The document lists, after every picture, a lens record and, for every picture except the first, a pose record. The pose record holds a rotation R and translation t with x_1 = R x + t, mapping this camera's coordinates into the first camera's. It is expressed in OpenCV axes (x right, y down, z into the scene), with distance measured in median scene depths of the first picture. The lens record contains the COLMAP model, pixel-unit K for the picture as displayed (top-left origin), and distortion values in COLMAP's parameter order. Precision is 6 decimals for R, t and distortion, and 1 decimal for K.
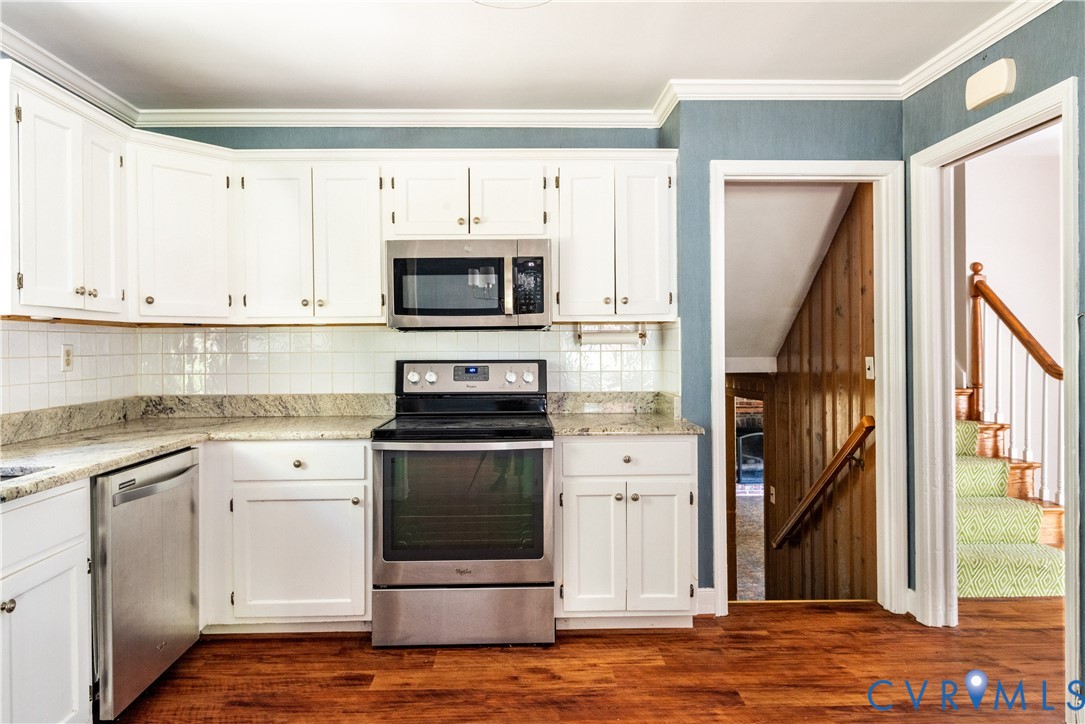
lens RADIAL K [[712.9, 0, 537.4], [0, 712.9, 357.1], [0, 0, 1]] dist [0.009422, 0.000255]
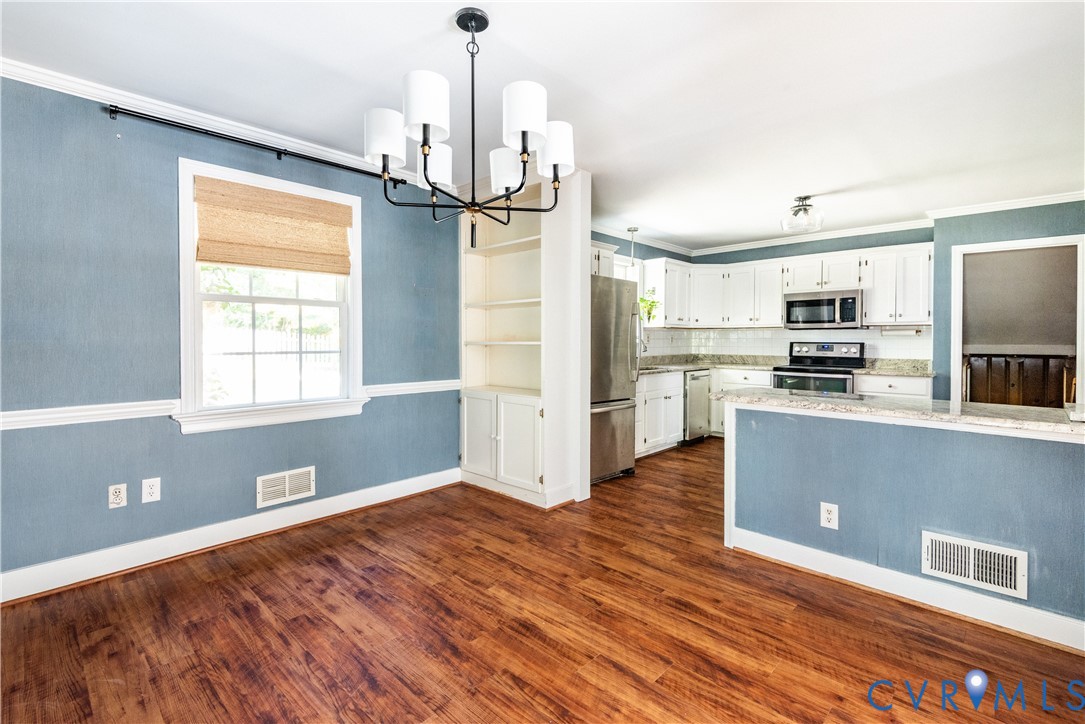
lens RADIAL K [[490.6, 0, 549.6], [0, 490.6, 344.9], [0, 0, 1]] dist [0.004554, -0.000046]
pose [[0.728007, 0.016069, -0.685382, 0.366027], [-0.015441, 0.999856, 0.007040, 0.016022], [0.685396, 0.005458, 0.728150, -0.803085]]
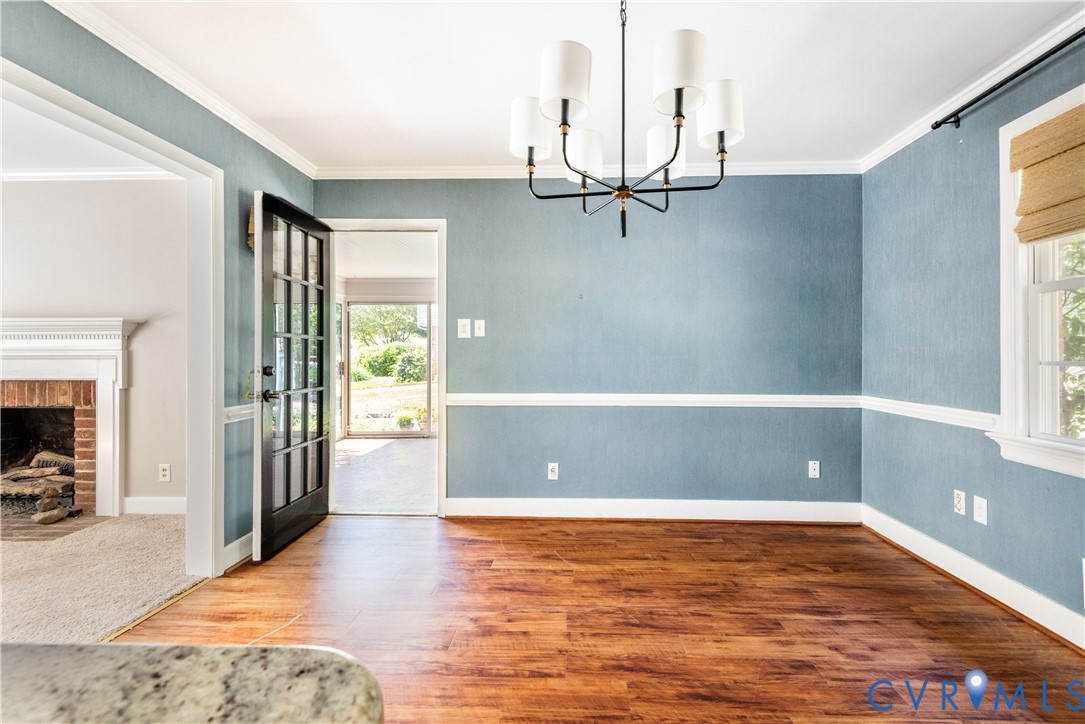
lens RADIAL K [[490.6, 0, 553.4], [0, 490.6, 356.3], [0, 0, 1]] dist [0.004554, -0.000046]
pose [[-0.999321, 0.004745, 0.036524, -0.447575], [0.005198, 0.999911, 0.012324, 0.038451], [-0.036463, 0.012505, -0.999257, 0.948669]]
